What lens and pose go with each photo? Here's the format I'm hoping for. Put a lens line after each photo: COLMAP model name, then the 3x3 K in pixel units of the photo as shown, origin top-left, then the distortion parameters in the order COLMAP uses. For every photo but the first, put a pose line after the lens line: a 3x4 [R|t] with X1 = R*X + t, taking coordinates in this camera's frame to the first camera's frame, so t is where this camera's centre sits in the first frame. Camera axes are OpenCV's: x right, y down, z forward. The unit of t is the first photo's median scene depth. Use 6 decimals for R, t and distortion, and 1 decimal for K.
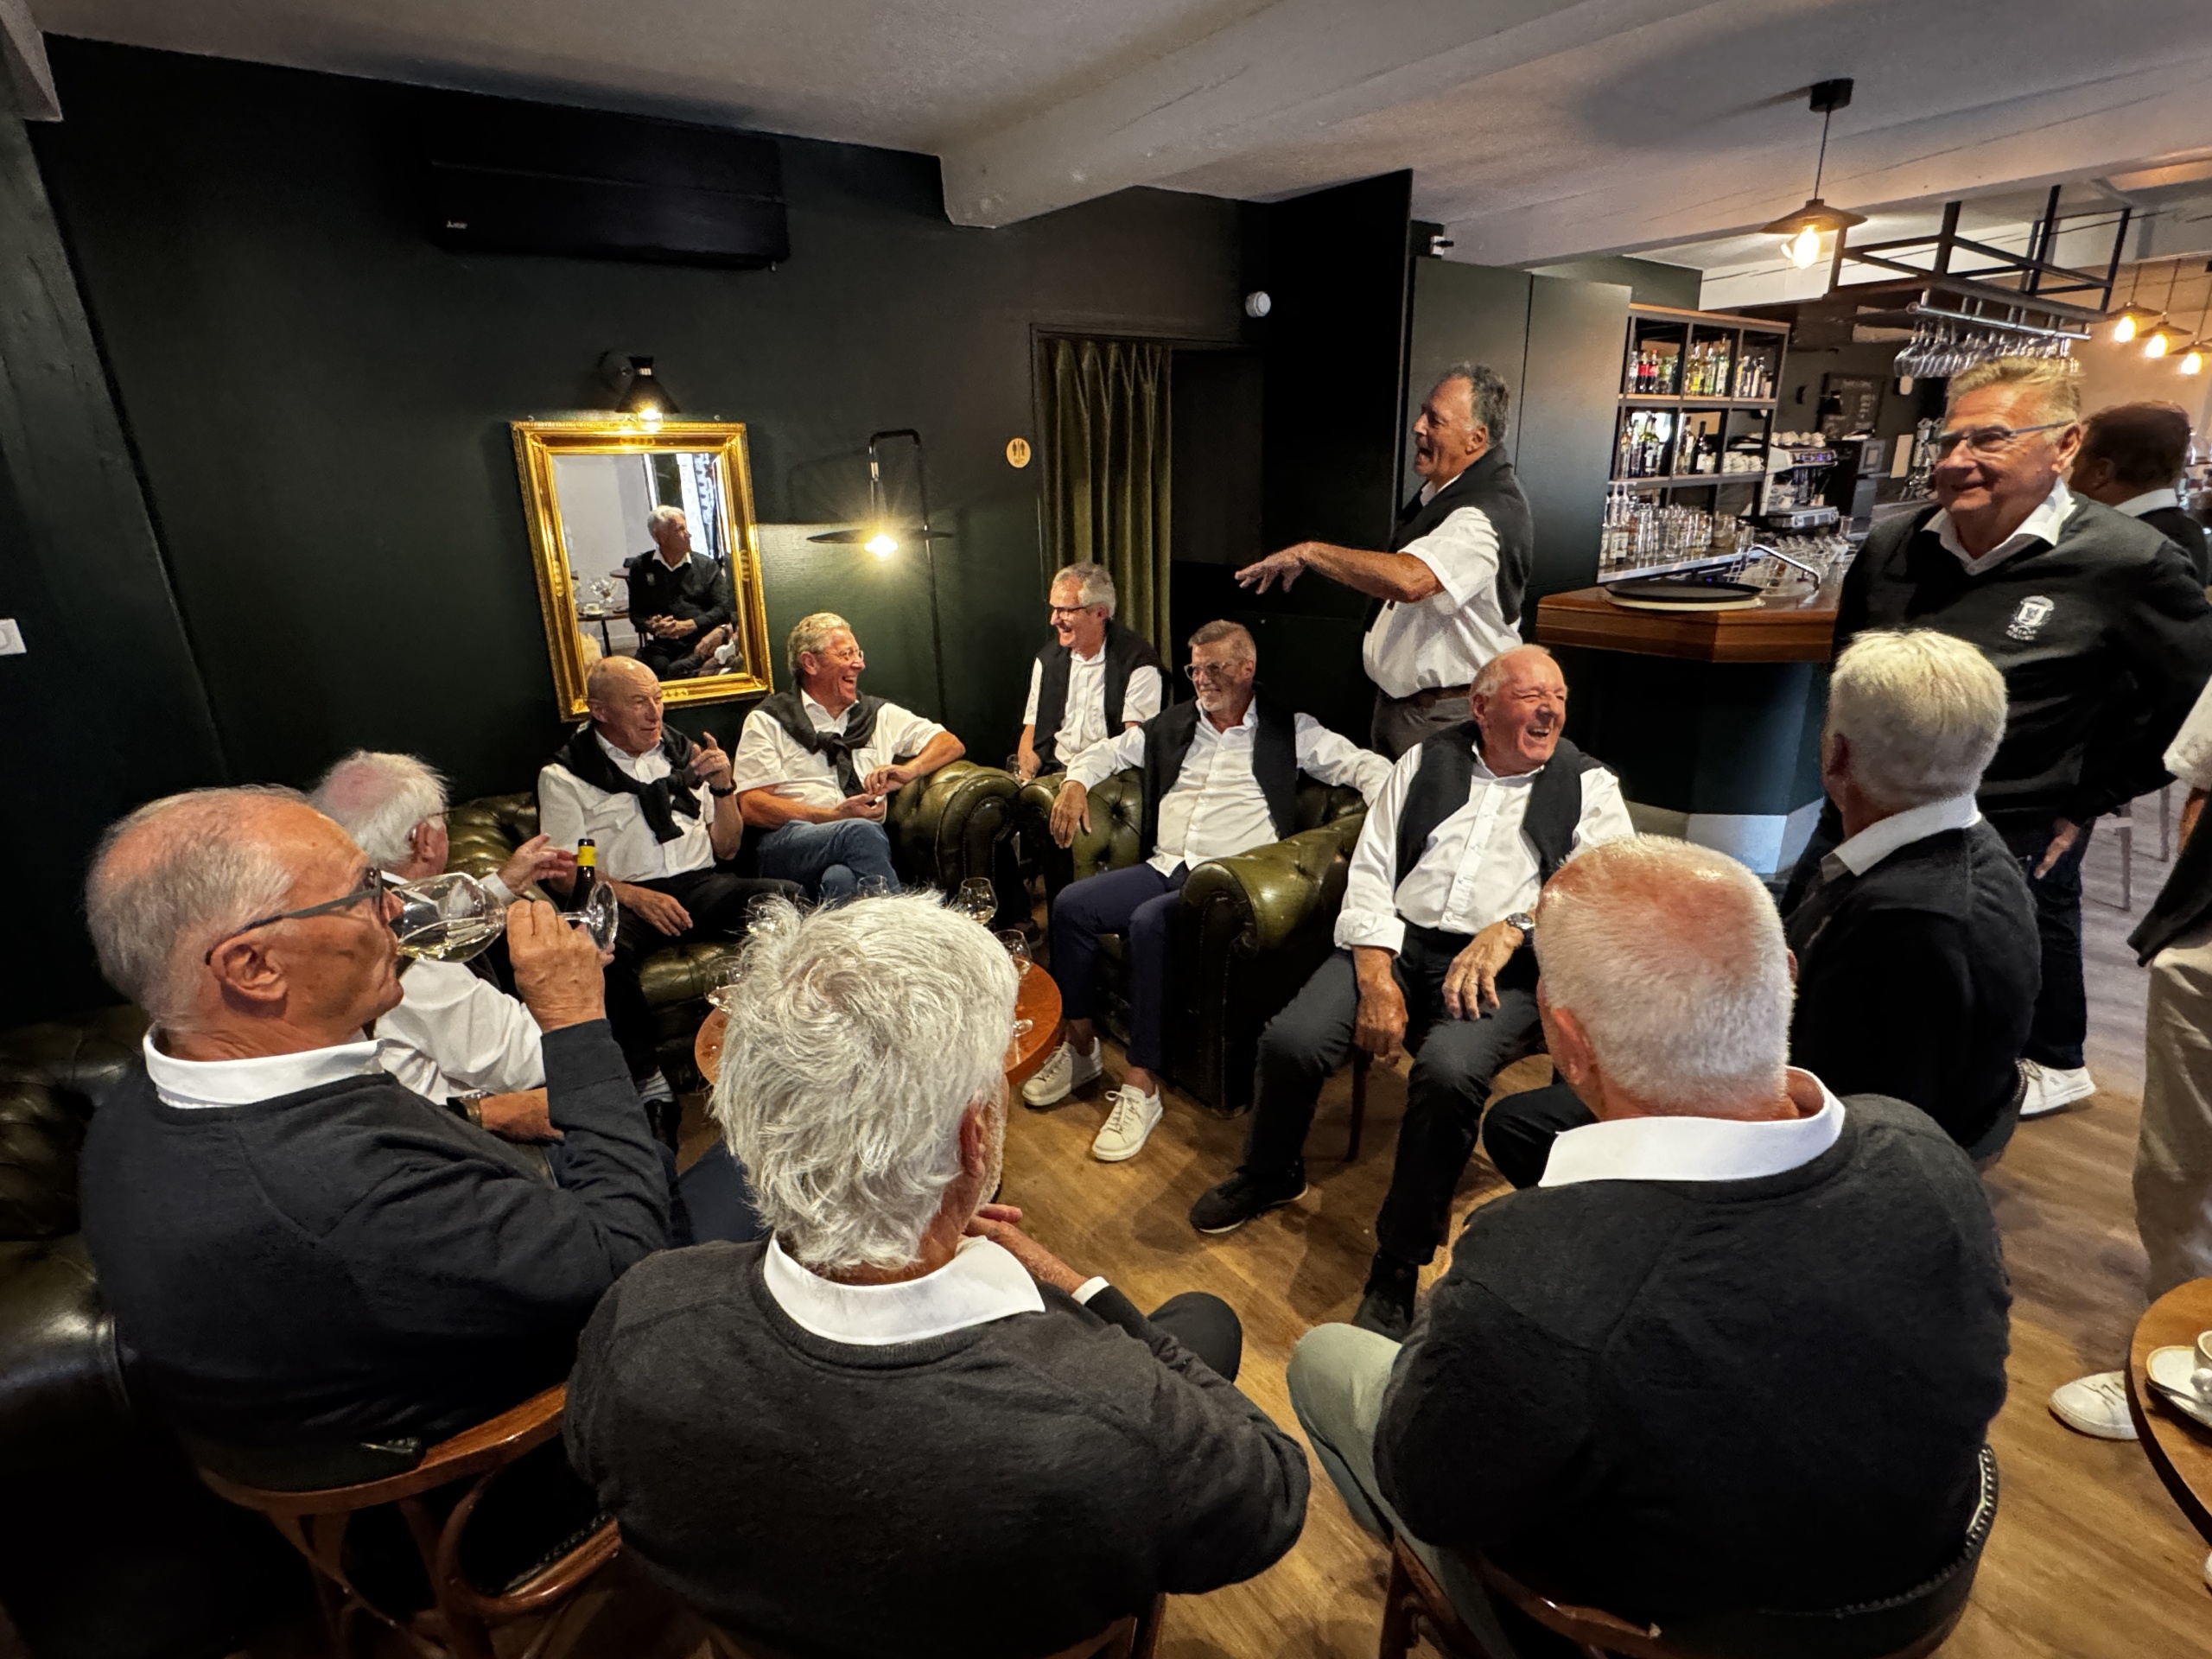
lens RADIAL K [[1107.4, 0, 1106.0], [0, 1107.4, 829.5], [0, 0, 1]] dist [-0.020555, 0.007160]
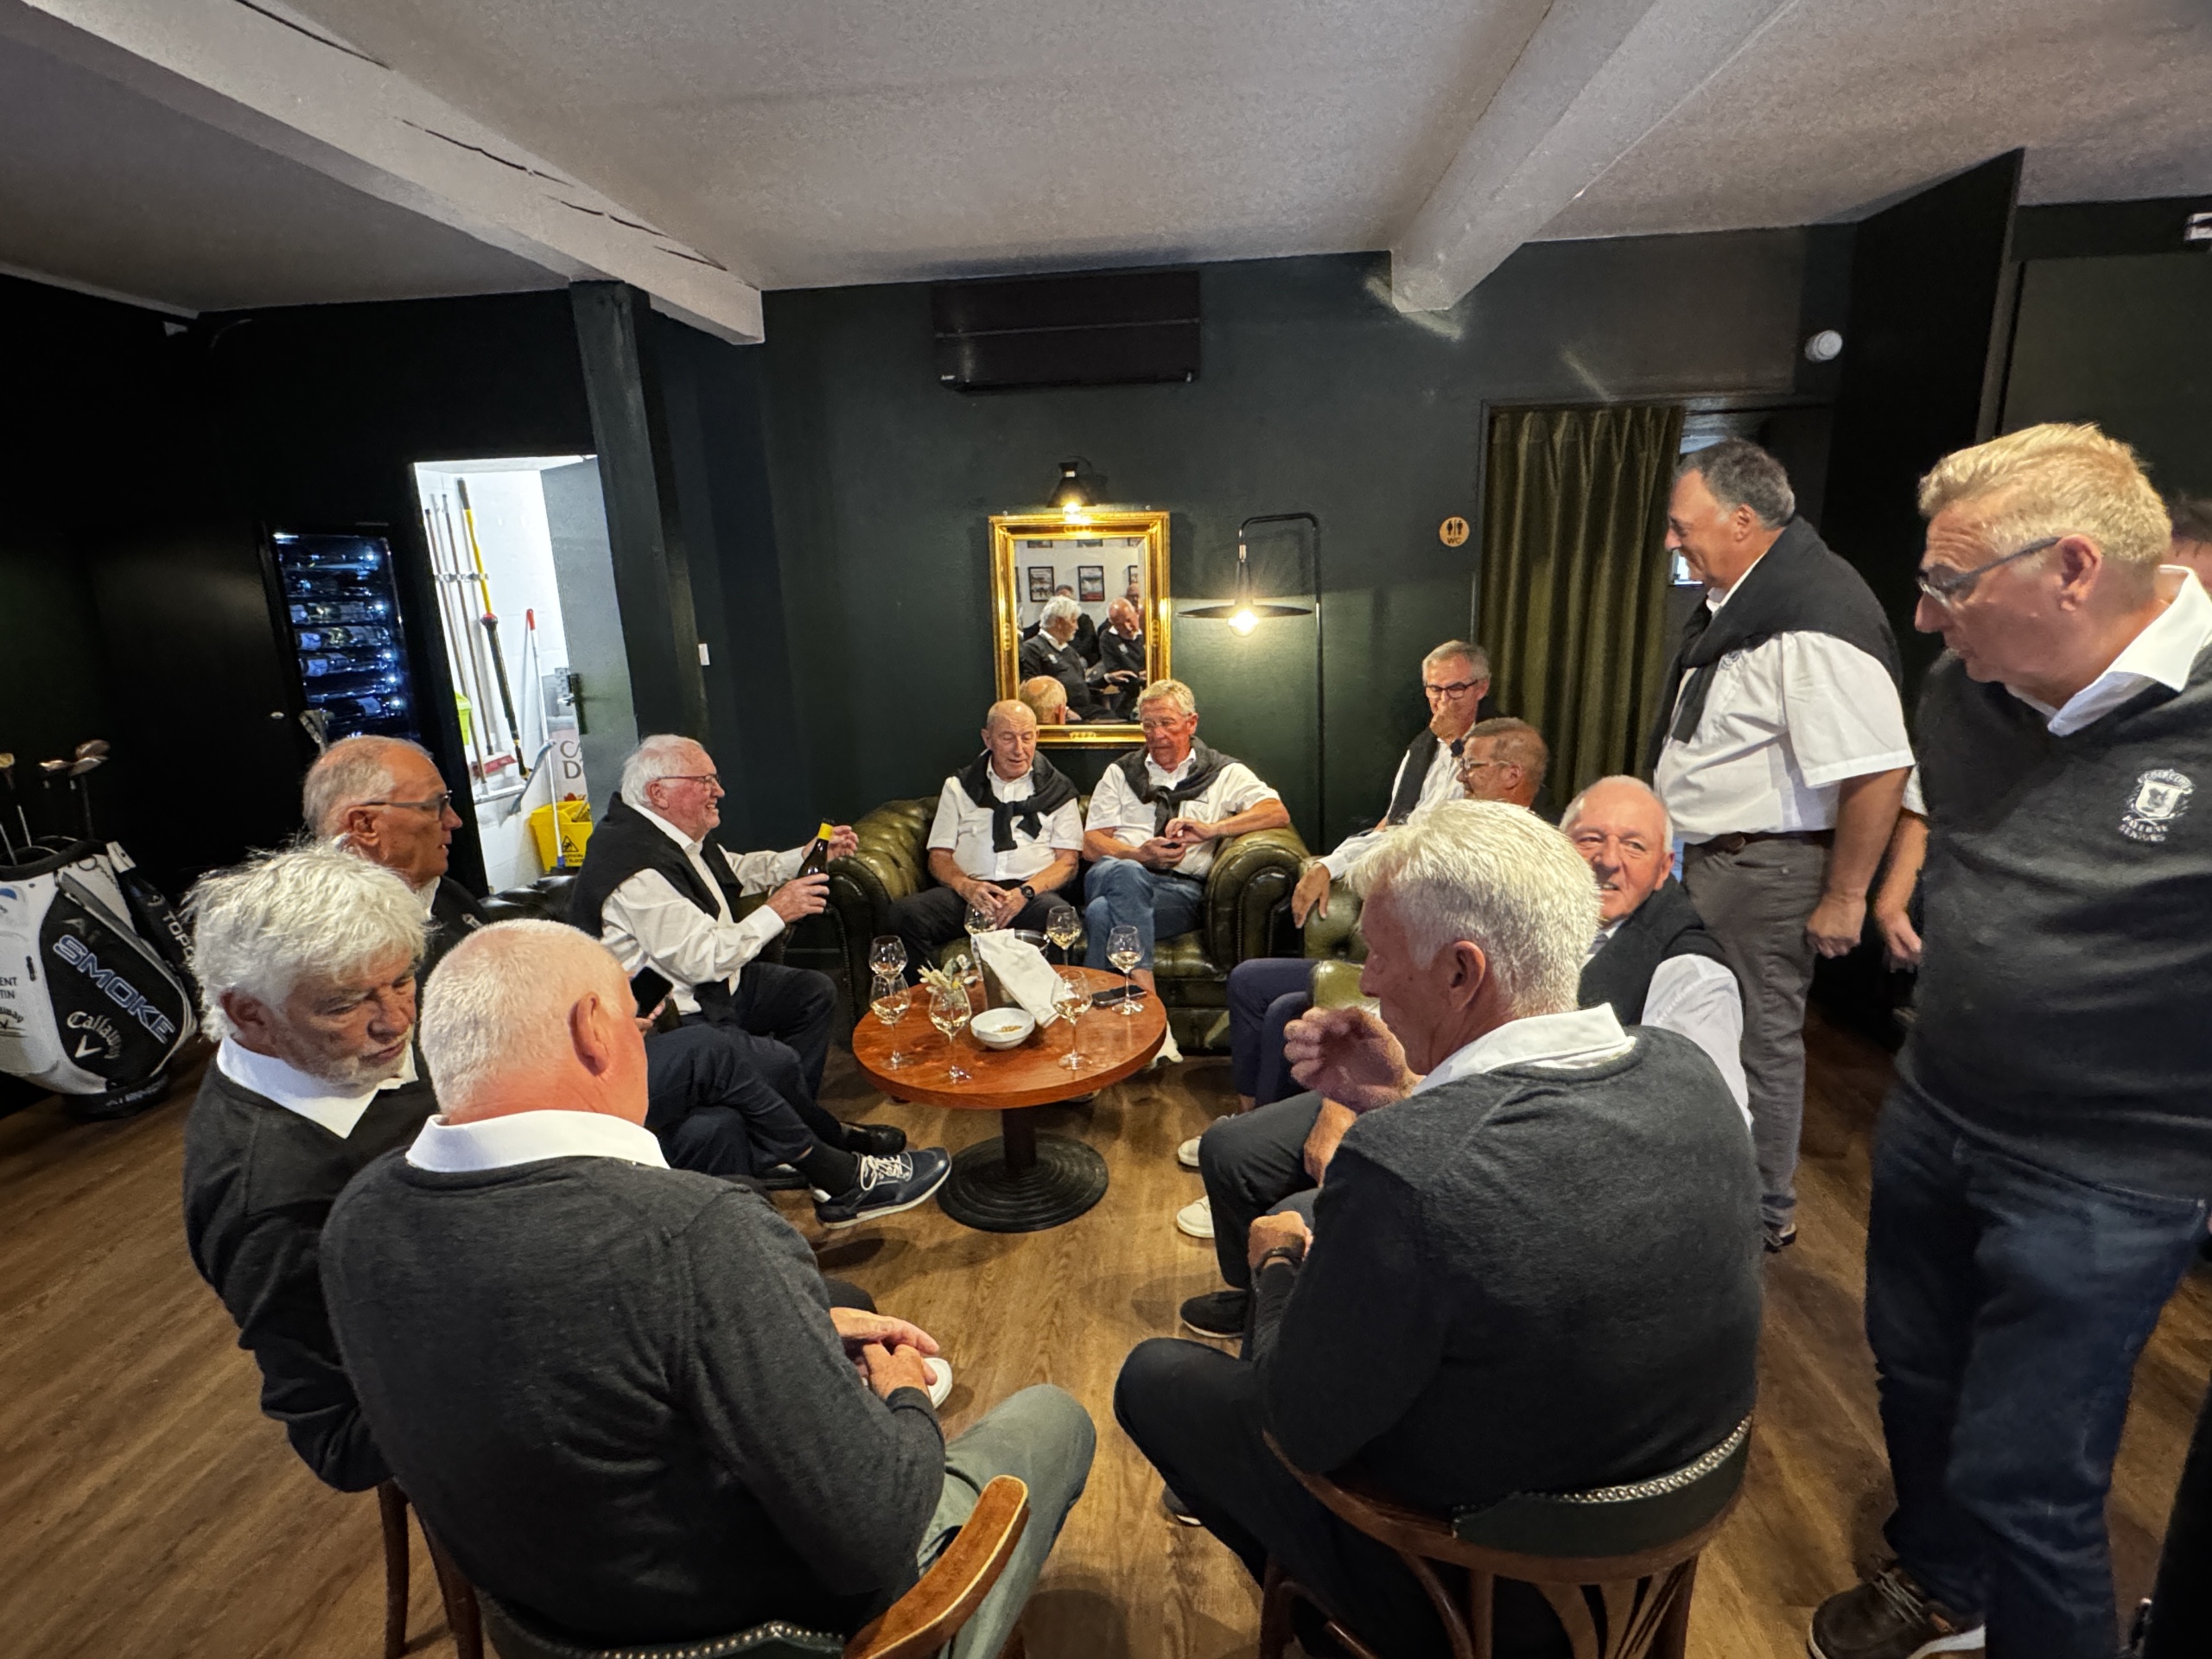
lens RADIAL K [[1107.4, 0, 1106.0], [0, 1107.4, 829.5], [0, 0, 1]] dist [-0.020555, 0.007160]
pose [[0.742995, 0.157071, -0.650605, 0.452635], [-0.198363, 0.980077, 0.010082, -0.045084], [0.639226, 0.121565, 0.759350, 0.130261]]
